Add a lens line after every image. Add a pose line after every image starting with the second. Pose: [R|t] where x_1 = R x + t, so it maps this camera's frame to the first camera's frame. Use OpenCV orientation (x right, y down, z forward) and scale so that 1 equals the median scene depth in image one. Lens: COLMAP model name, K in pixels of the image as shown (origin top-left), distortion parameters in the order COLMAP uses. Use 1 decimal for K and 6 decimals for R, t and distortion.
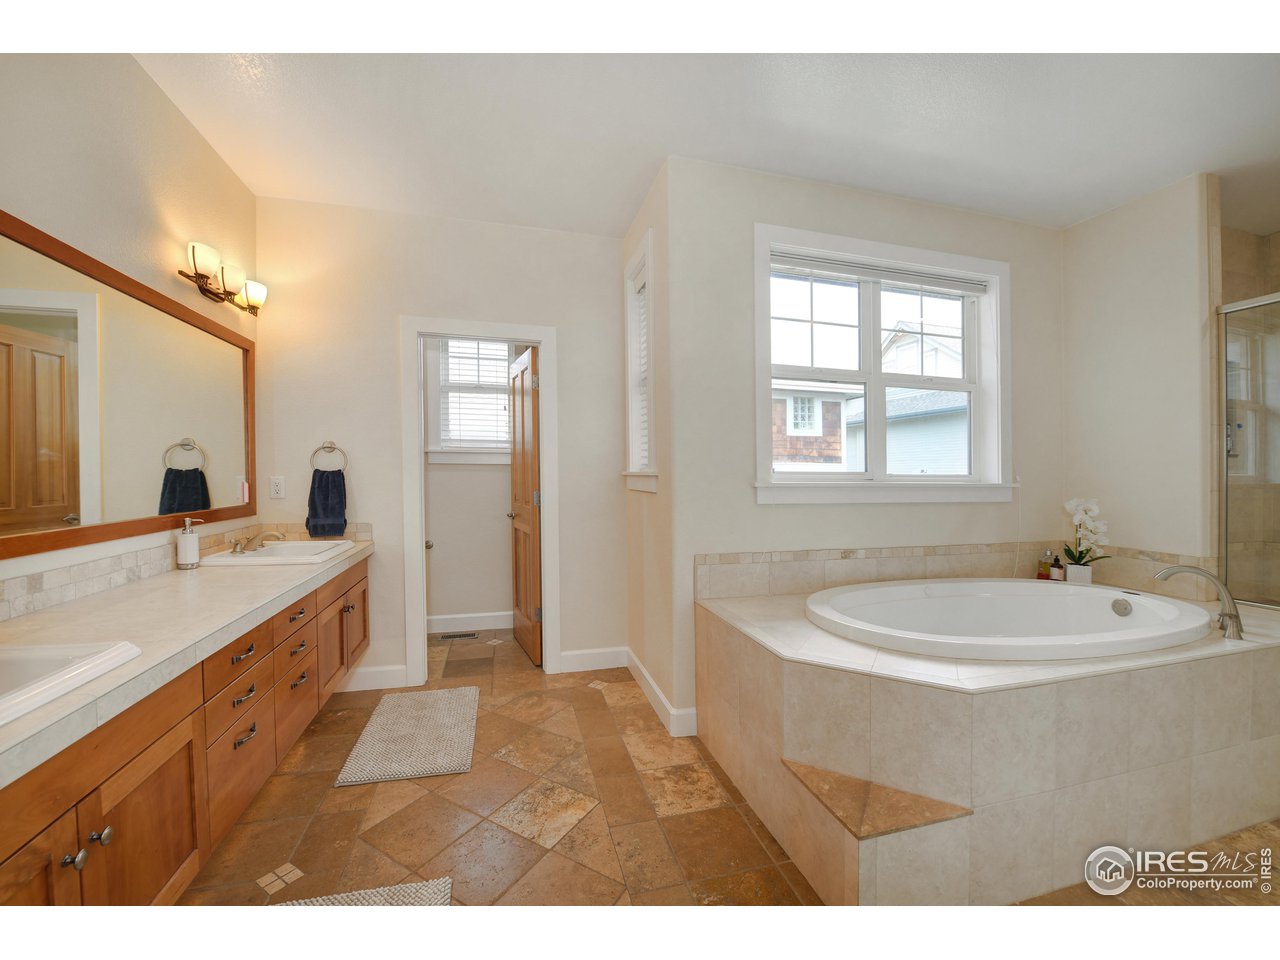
lens RADIAL K [[520.9, 0, 641.5], [0, 520.9, 464.6], [0, 0, 1]] dist [-0.002033, -0.007083]
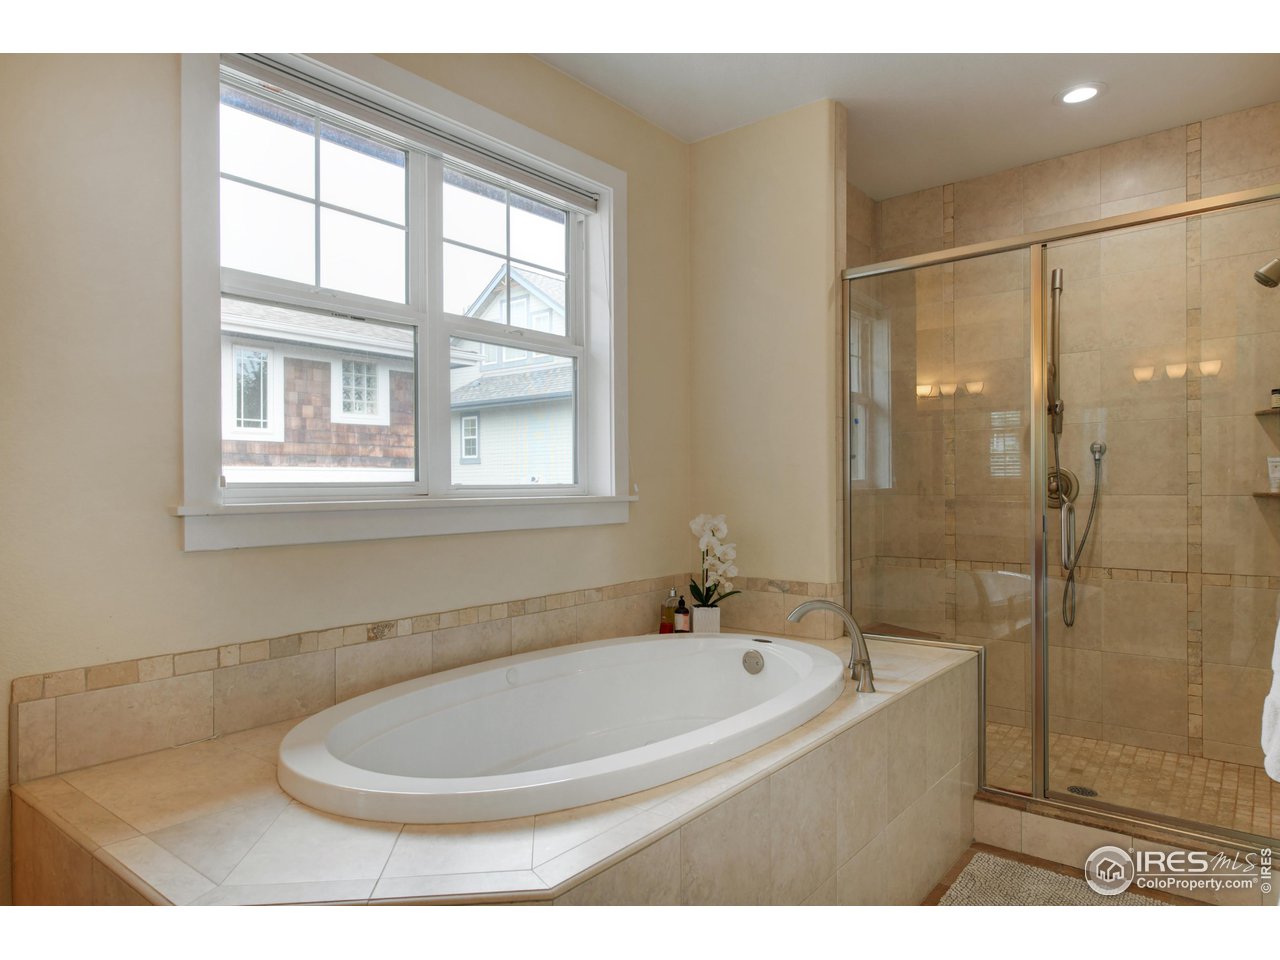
lens RADIAL K [[503.2, 0, 640.0], [0, 503.2, 480.0], [0, 0, 1]] dist [-0.001036, -0.000106]
pose [[0.841467, -0.011490, 0.540186, 0.357017], [0.006036, 0.999911, 0.011867, 0.007872], [-0.540274, -0.006725, 0.841462, 0.422242]]
